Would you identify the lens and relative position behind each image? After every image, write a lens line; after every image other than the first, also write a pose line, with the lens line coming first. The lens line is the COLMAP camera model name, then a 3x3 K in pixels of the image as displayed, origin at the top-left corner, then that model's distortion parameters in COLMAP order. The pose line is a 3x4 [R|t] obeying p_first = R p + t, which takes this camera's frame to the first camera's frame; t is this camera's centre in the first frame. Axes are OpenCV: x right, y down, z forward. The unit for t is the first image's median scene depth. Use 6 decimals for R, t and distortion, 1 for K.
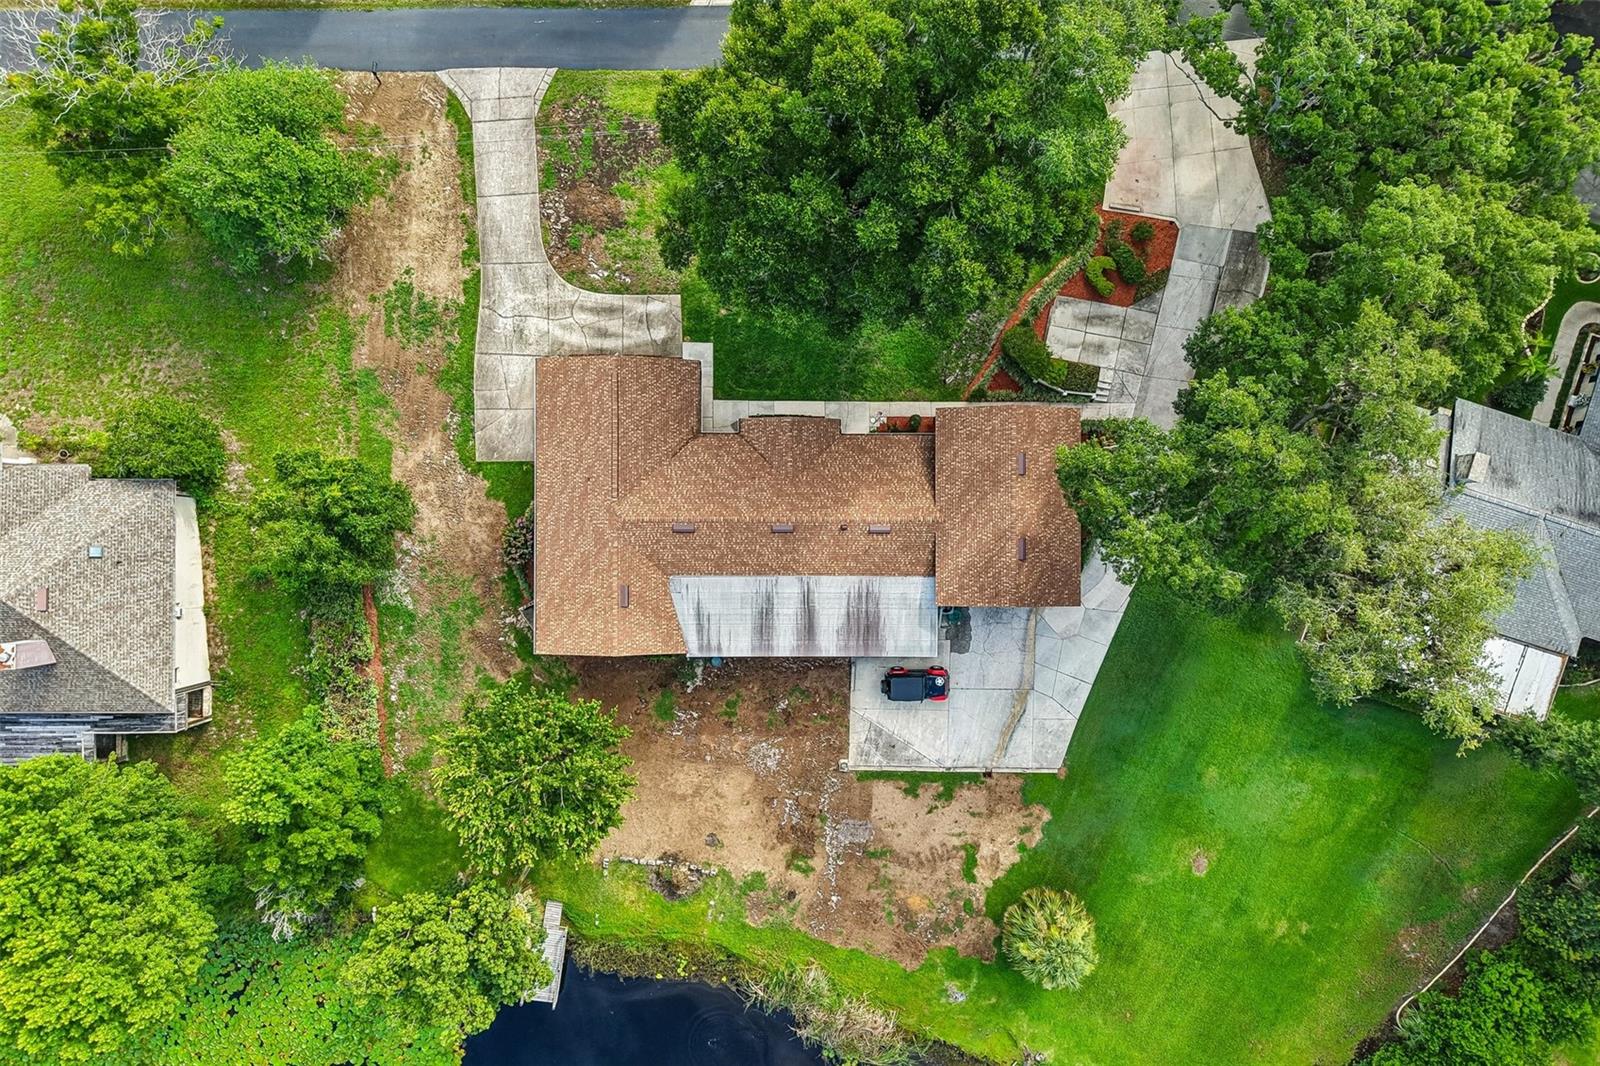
lens RADIAL K [[1108.0, 0, 800.0], [0, 1108.0, 533.0], [0, 0, 1]] dist [0.039164, -0.041398]
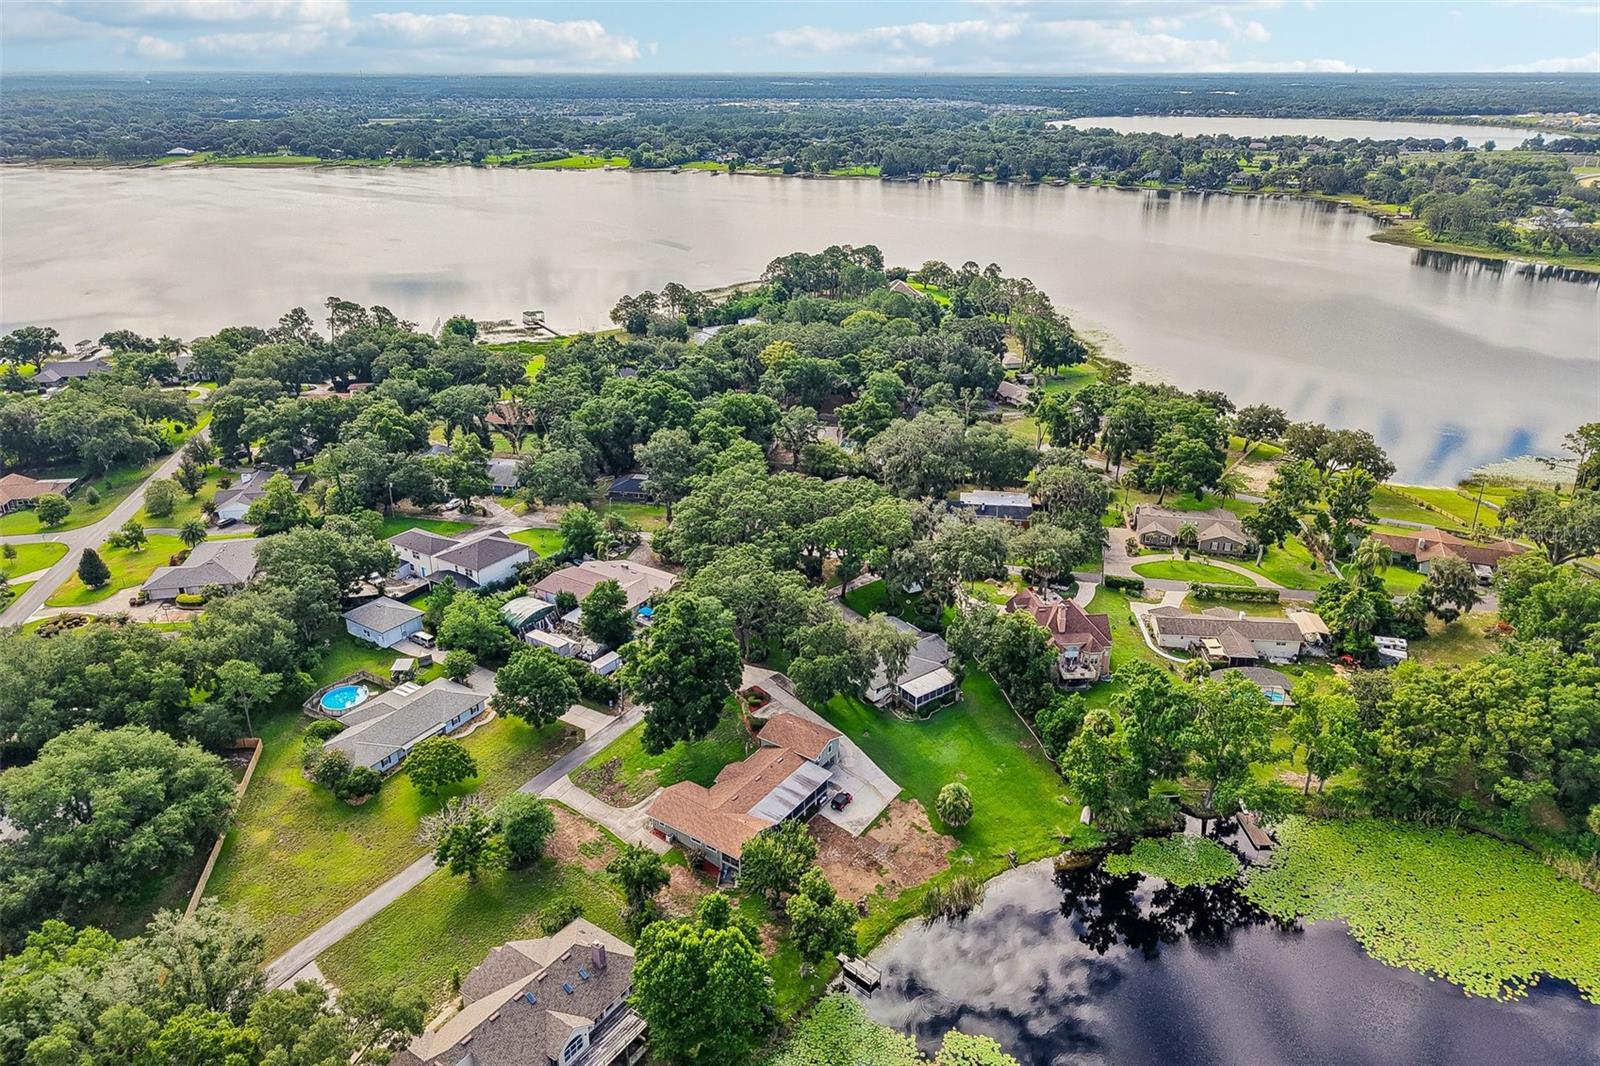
lens RADIAL K [[1092.2, 0, 796.6], [0, 1092.2, 546.7], [0, 0, 1]] dist [0.061859, -0.043465]
pose [[0.569646, -0.360827, 0.738450, -1.501839], [0.821766, 0.234425, -0.519370, 1.154674], [0.014292, 0.902690, 0.430054, -0.546240]]
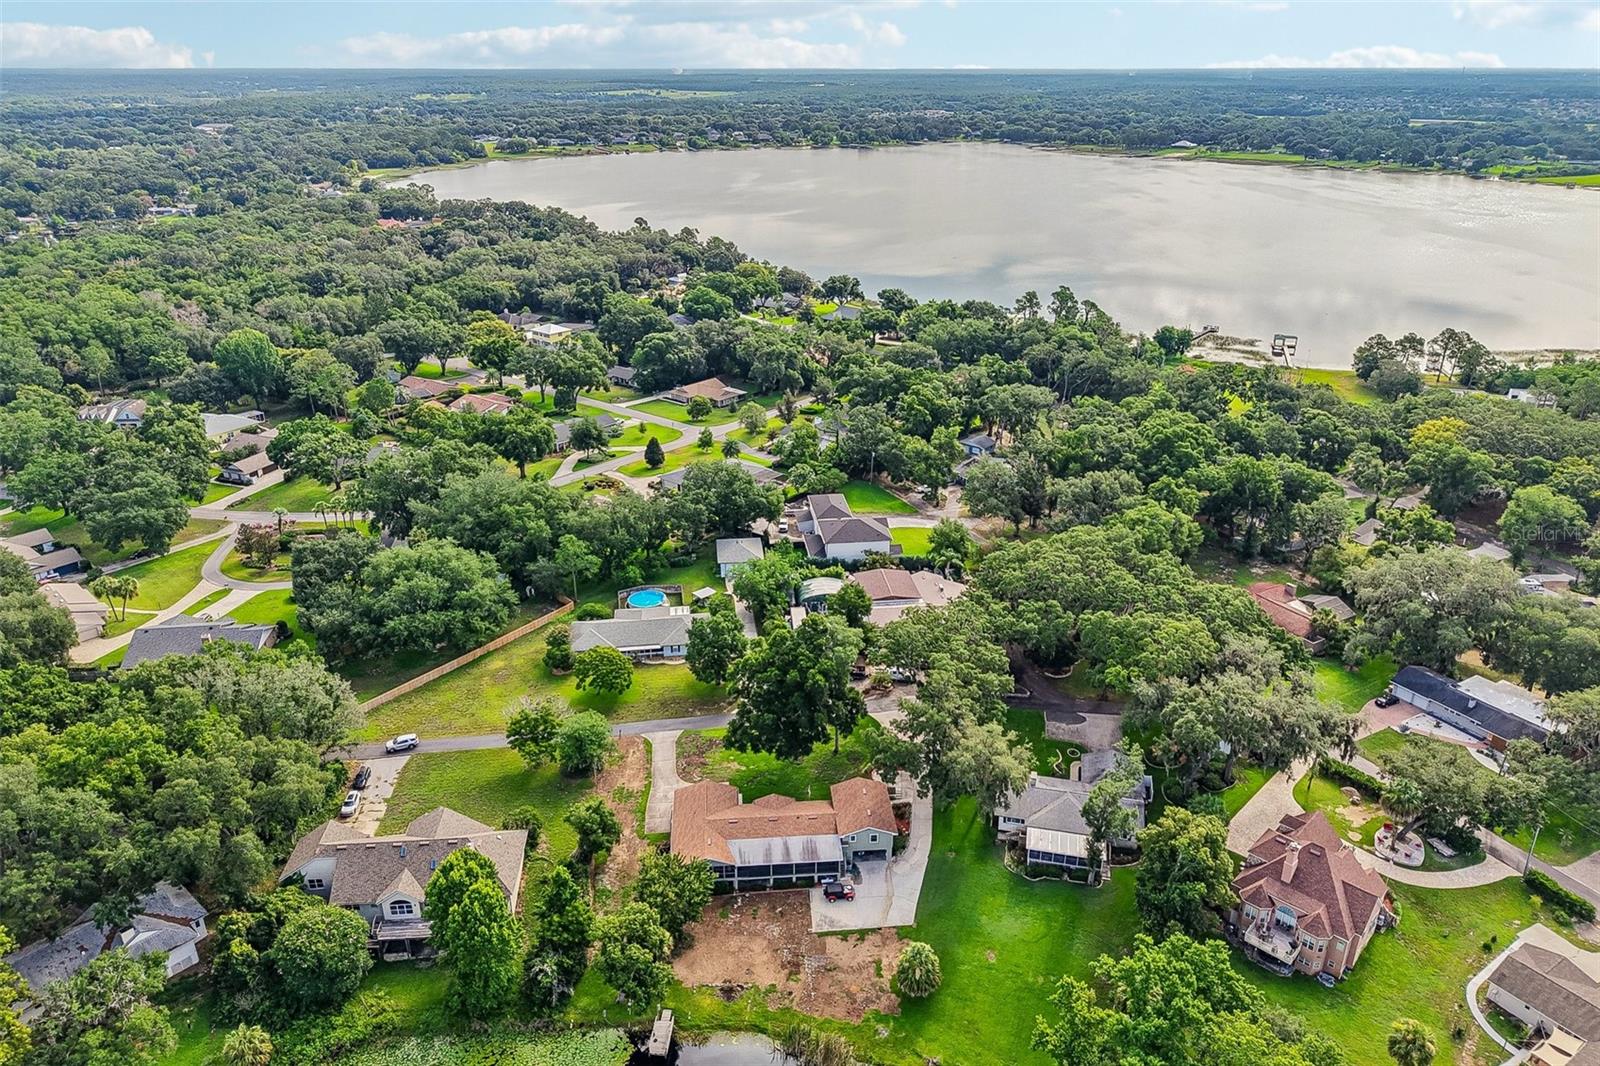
lens RADIAL K [[1108.0, 0, 800.0], [0, 1108.0, 533.0], [0, 0, 1]] dist [0.039164, -0.041398]
pose [[0.996315, -0.060686, 0.060603, -0.060571], [0.079804, 0.397173, -0.914267, 1.798866], [0.031413, 0.915735, 0.400553, -0.515775]]
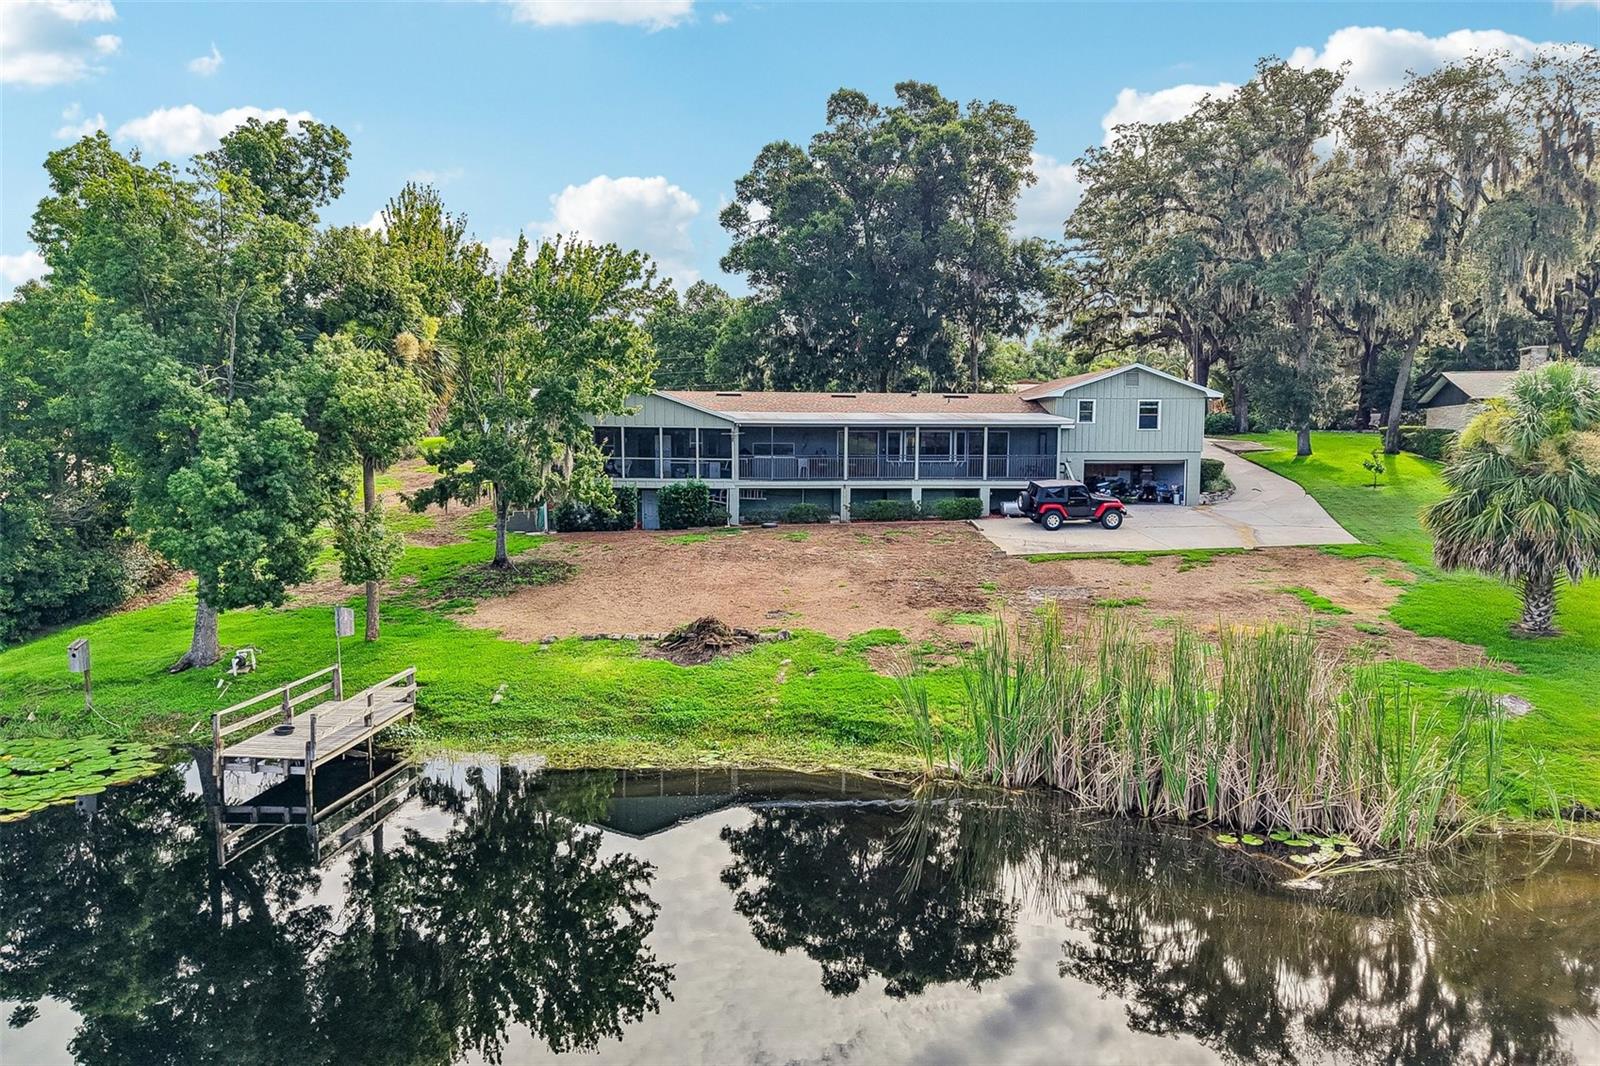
lens RADIAL K [[1077.2, 0, 800.0], [0, 1077.2, 533.0], [0, 0, 1]] dist [0.039905, -0.044052]
pose [[0.997411, -0.030812, 0.064969, -0.096881], [0.068246, 0.121087, -0.990293, 0.748771], [0.022646, 0.992164, 0.122876, 0.899086]]
